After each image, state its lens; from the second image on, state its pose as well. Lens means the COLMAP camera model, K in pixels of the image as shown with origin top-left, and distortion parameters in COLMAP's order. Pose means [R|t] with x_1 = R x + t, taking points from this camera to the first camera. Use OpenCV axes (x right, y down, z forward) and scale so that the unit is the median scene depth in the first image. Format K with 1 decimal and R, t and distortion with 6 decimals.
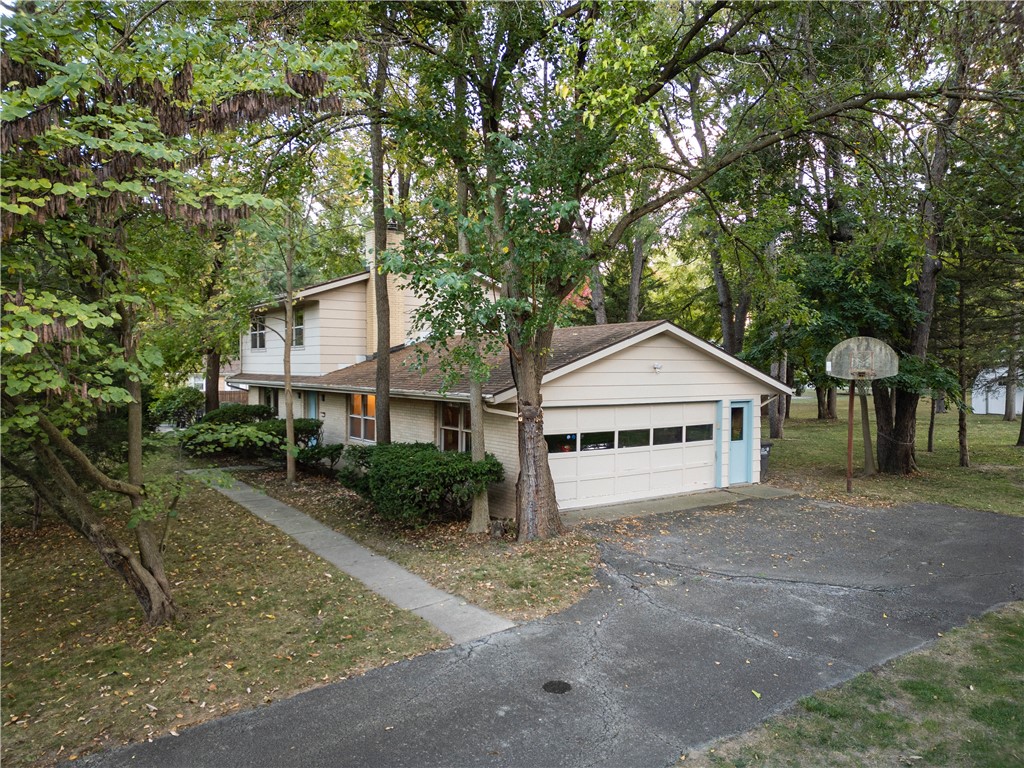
lens RADIAL K [[716.2, 0, 512.0], [0, 716.2, 384.0], [0, 0, 1]] dist [0.105192, -0.135560]
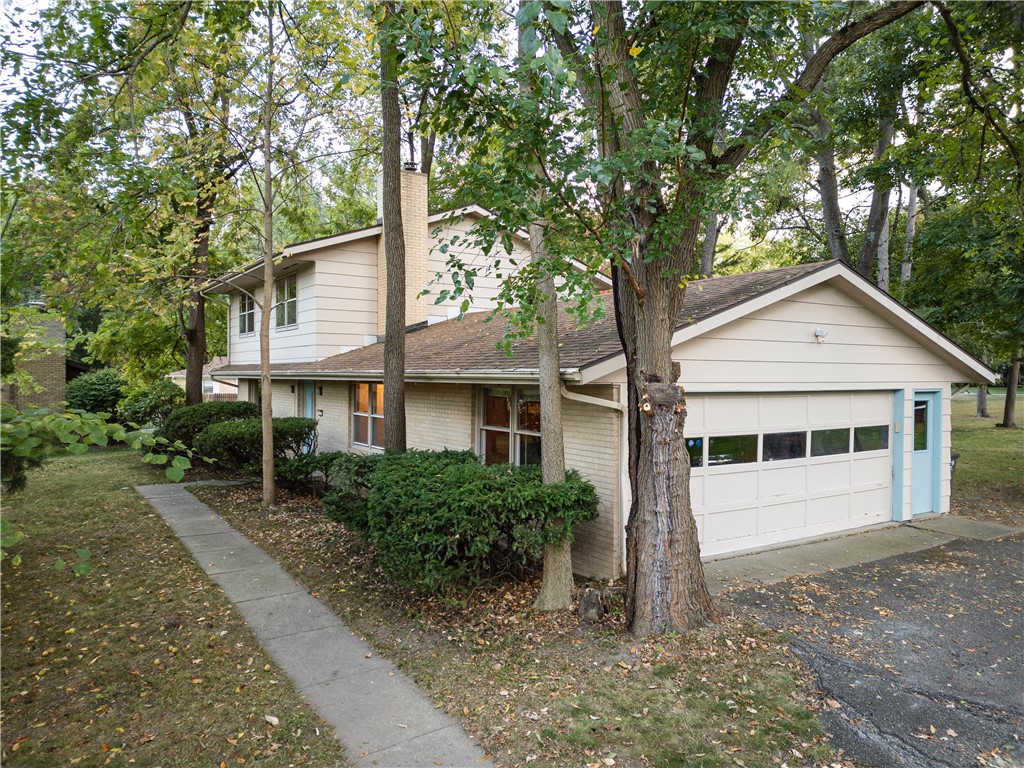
lens RADIAL K [[716.2, 0, 512.0], [0, 716.2, 384.0], [0, 0, 1]] dist [0.105192, -0.135560]
pose [[0.999540, 0.001891, -0.030276, -0.061229], [-0.002250, 0.999928, -0.011814, 0.033538], [0.030252, 0.011876, 0.999472, 0.404363]]
